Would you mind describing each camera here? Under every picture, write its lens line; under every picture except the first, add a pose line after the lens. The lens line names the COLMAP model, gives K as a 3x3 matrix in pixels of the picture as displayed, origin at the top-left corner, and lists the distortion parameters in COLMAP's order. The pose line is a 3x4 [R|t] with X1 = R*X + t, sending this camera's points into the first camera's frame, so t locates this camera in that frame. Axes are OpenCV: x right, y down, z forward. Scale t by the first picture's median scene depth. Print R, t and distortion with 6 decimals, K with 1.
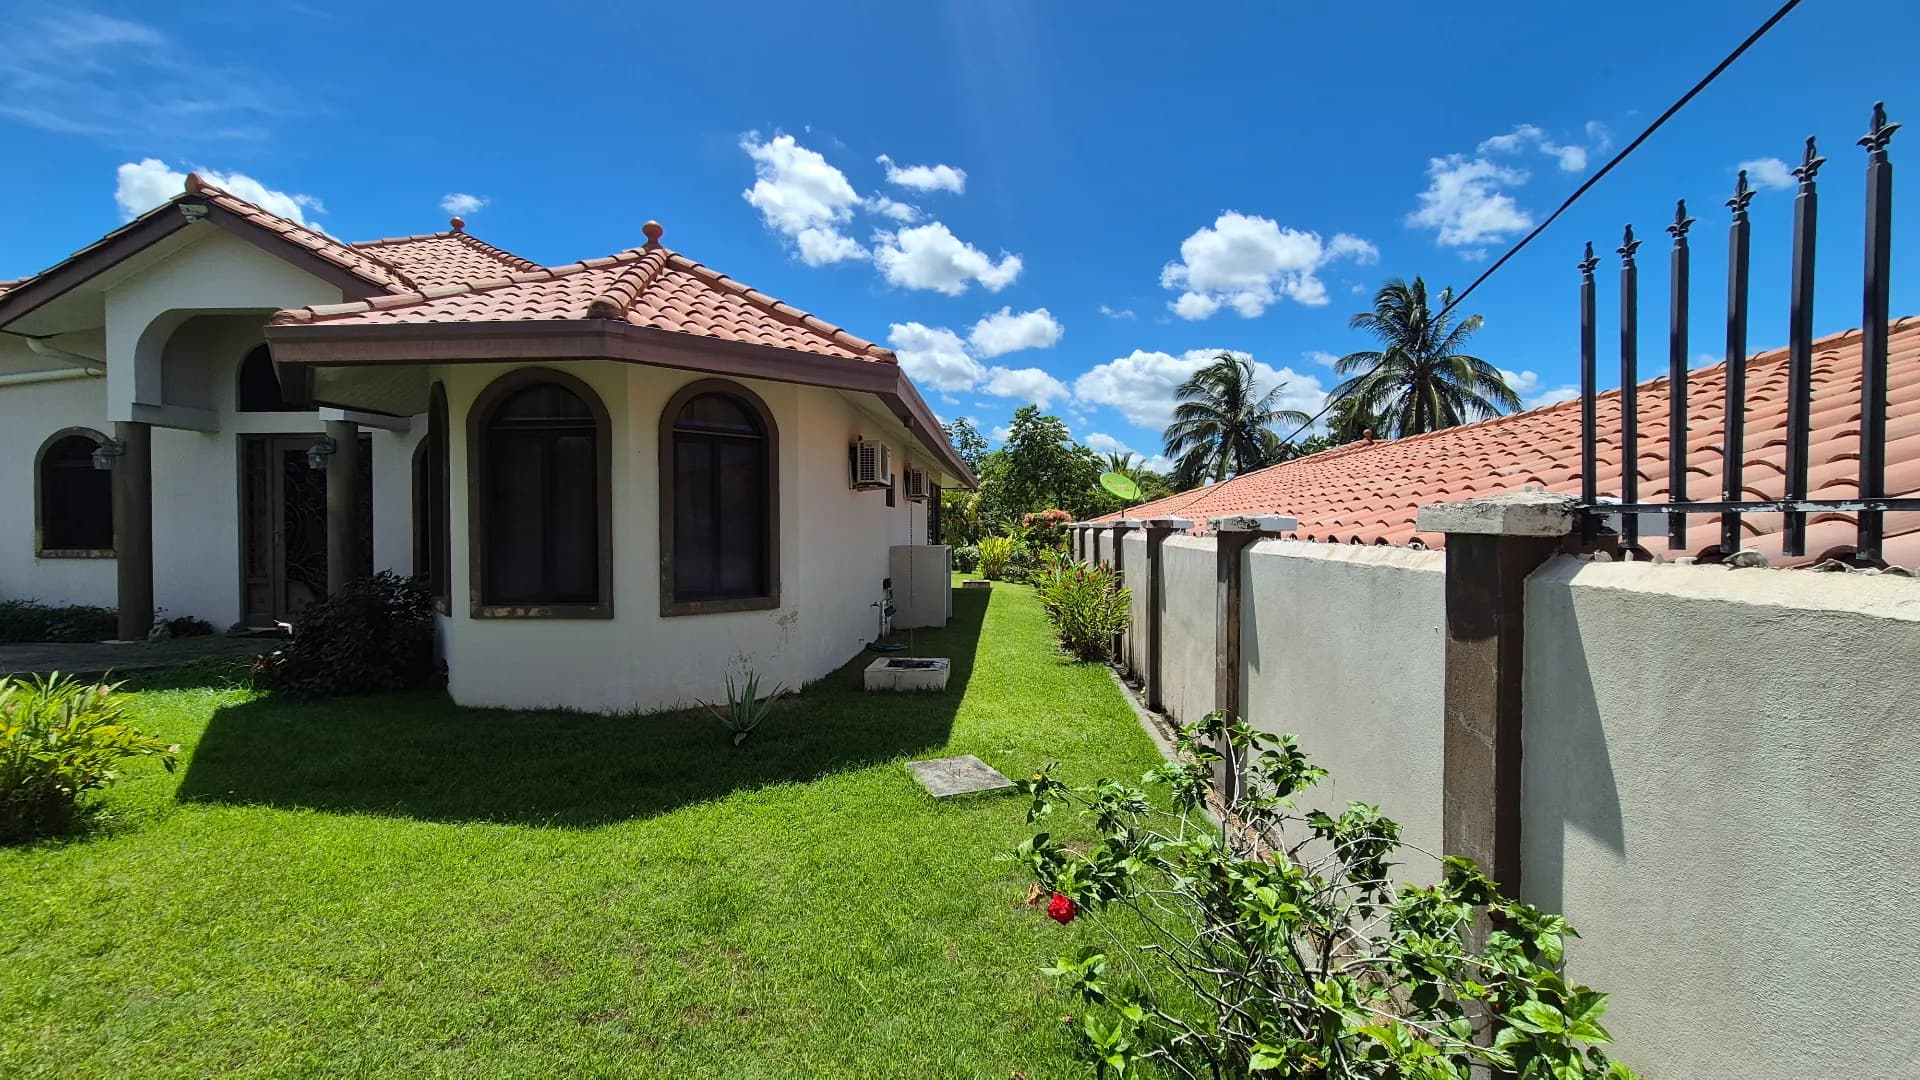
lens RADIAL K [[786.8, 0, 965.8], [0, 786.8, 541.4], [0, 0, 1]] dist [-0.003855, 0.001103]
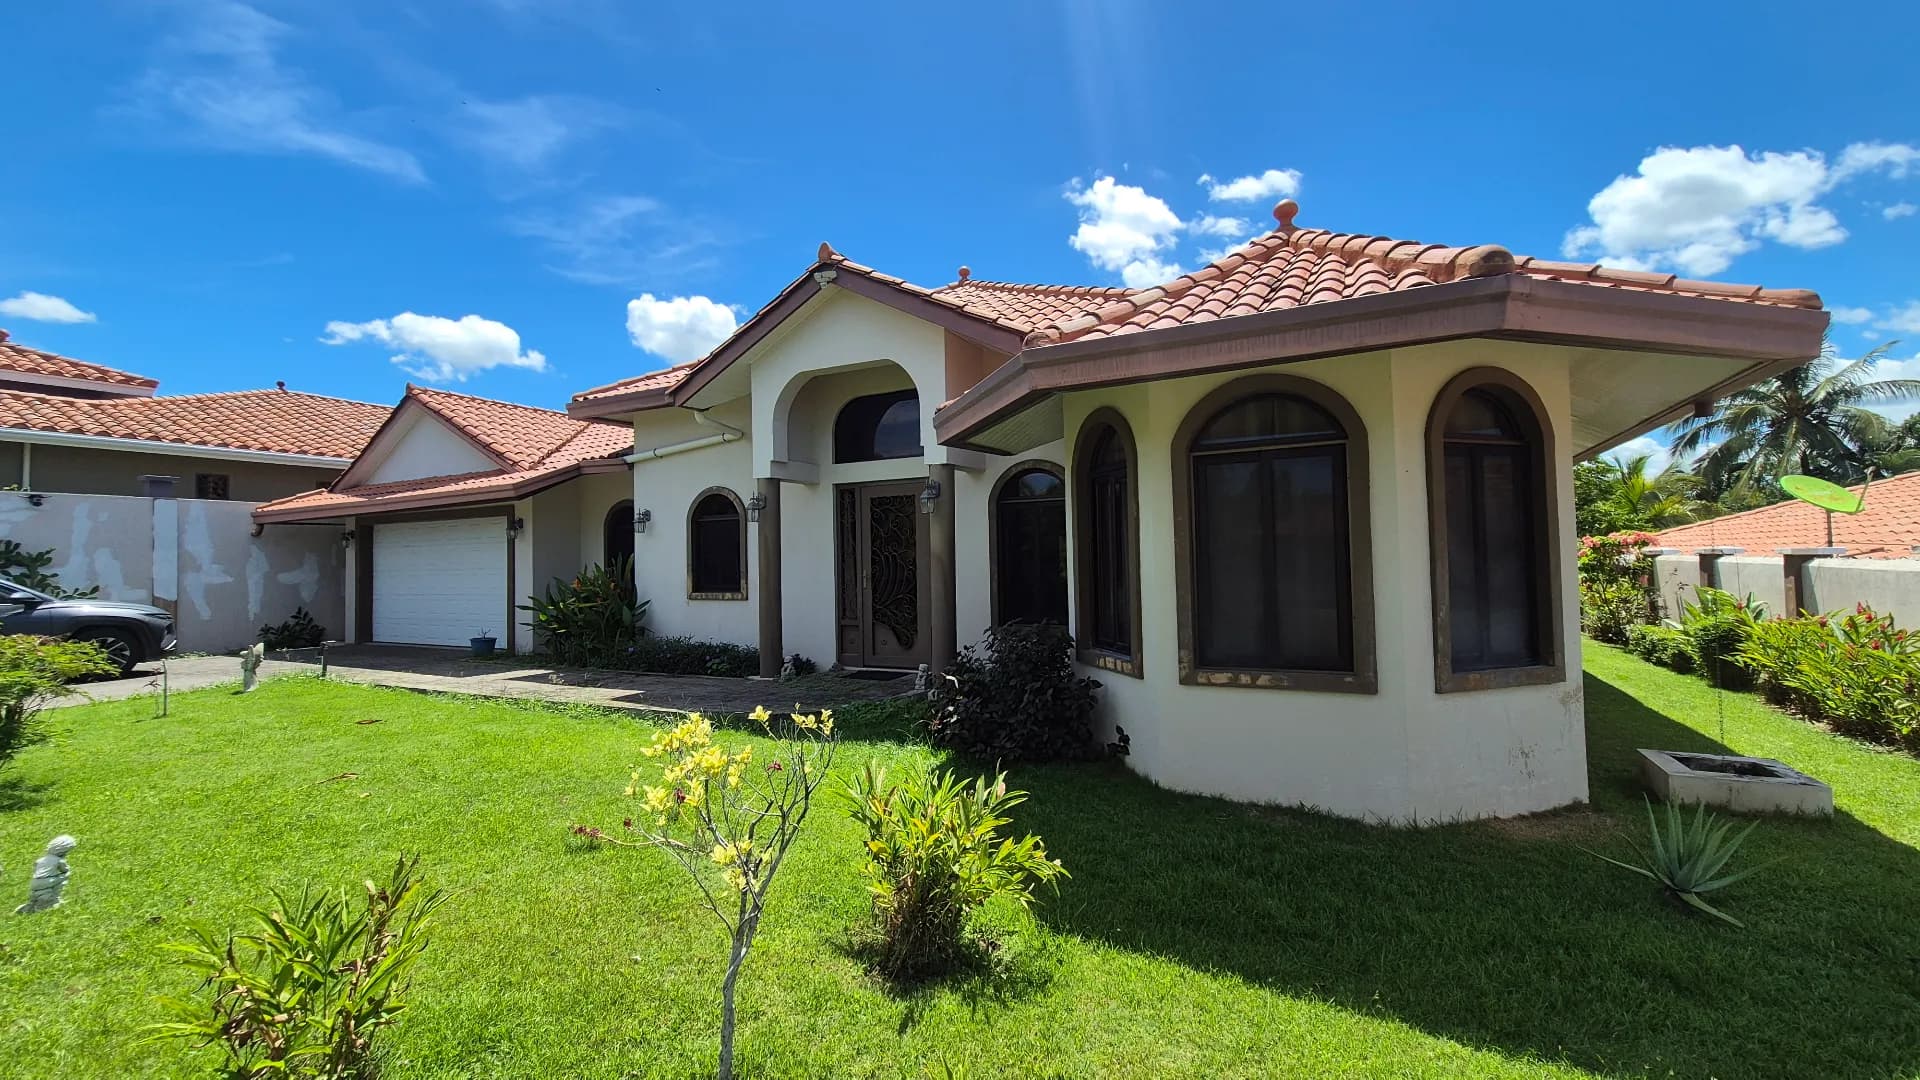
lens RADIAL K [[786.8, 0, 955.5], [0, 786.8, 532.8], [0, 0, 1]] dist [-0.003855, 0.001103]
pose [[0.910247, -0.031740, -0.412847, -0.470822], [0.011560, 0.998617, -0.051287, -0.020053], [0.413904, 0.041911, 0.909355, 0.136140]]
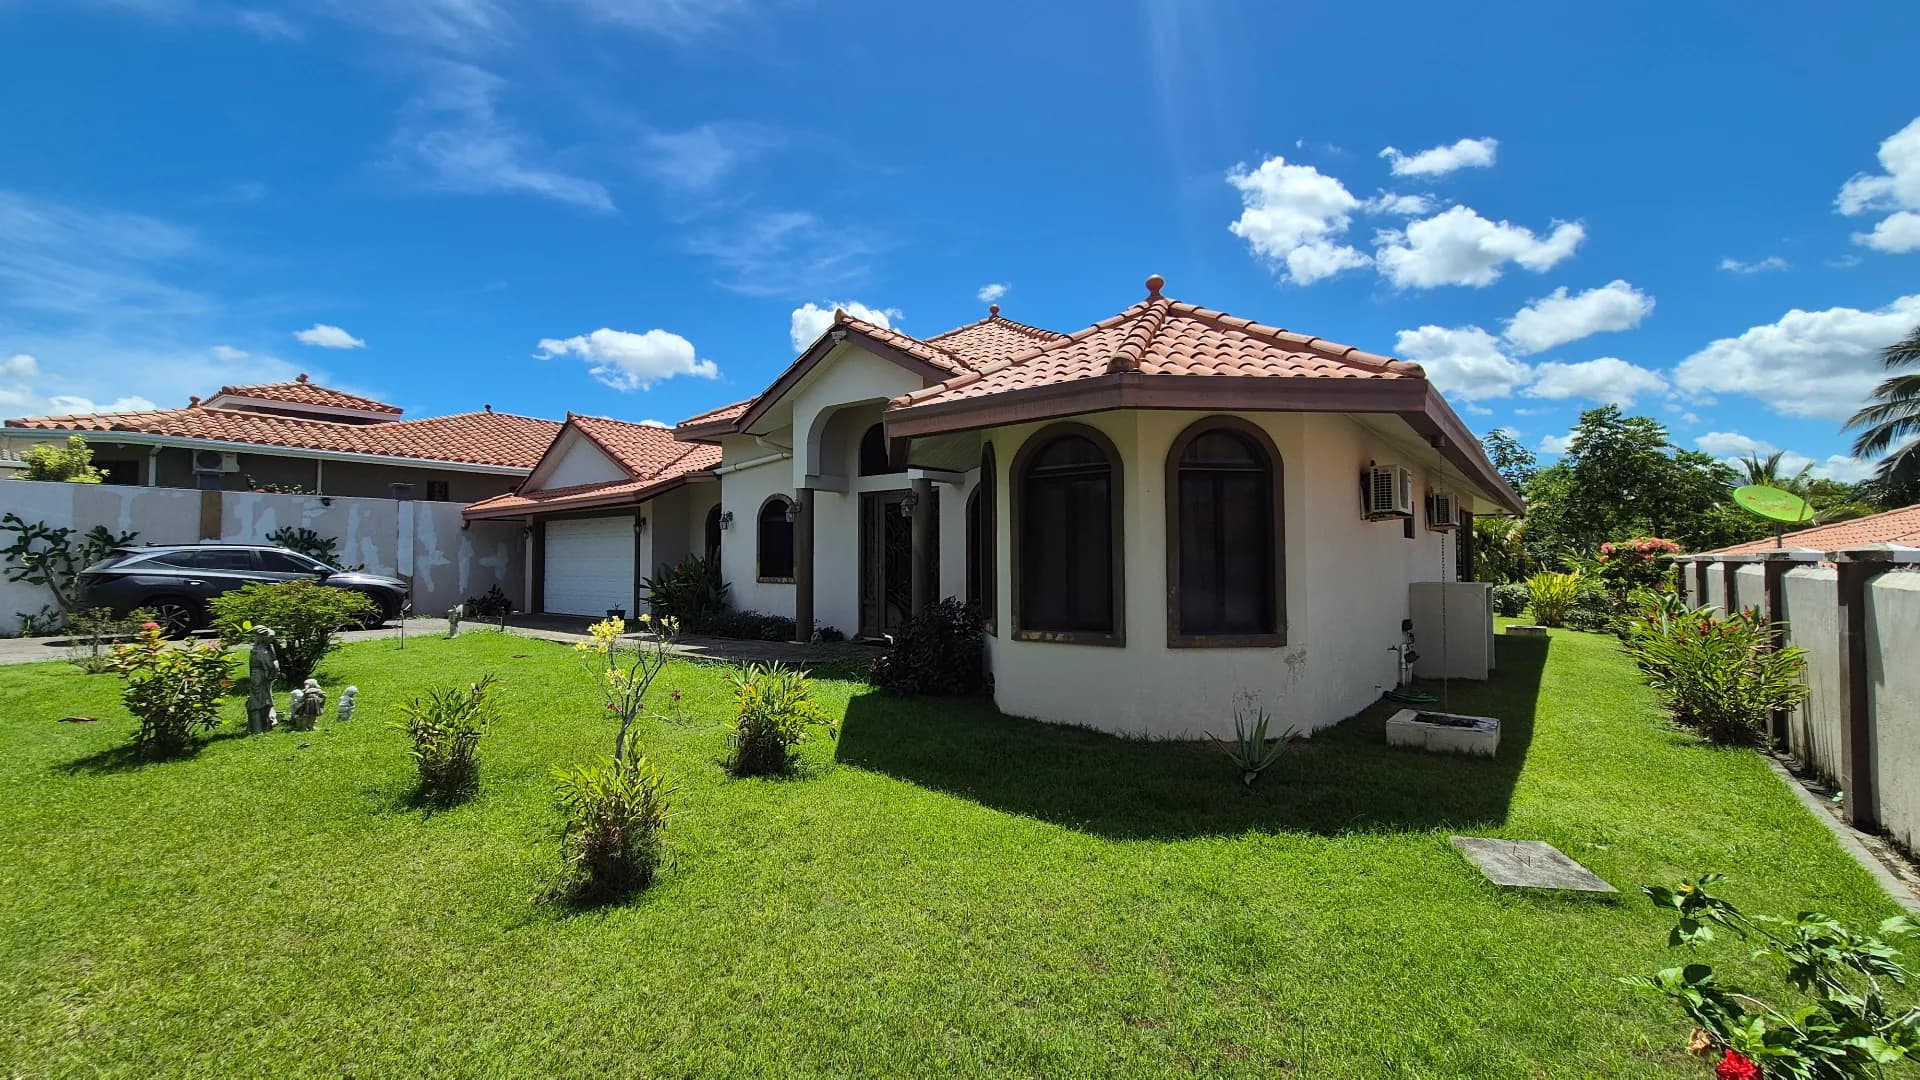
lens RADIAL K [[786.8, 0, 964.7], [0, 786.8, 543.6], [0, 0, 1]] dist [-0.003855, 0.001103]
pose [[0.824249, -0.013882, -0.566058, -0.017428], [-0.008749, 0.999268, -0.037245, -0.001028], [0.566160, 0.035651, 0.823524, -0.014820]]
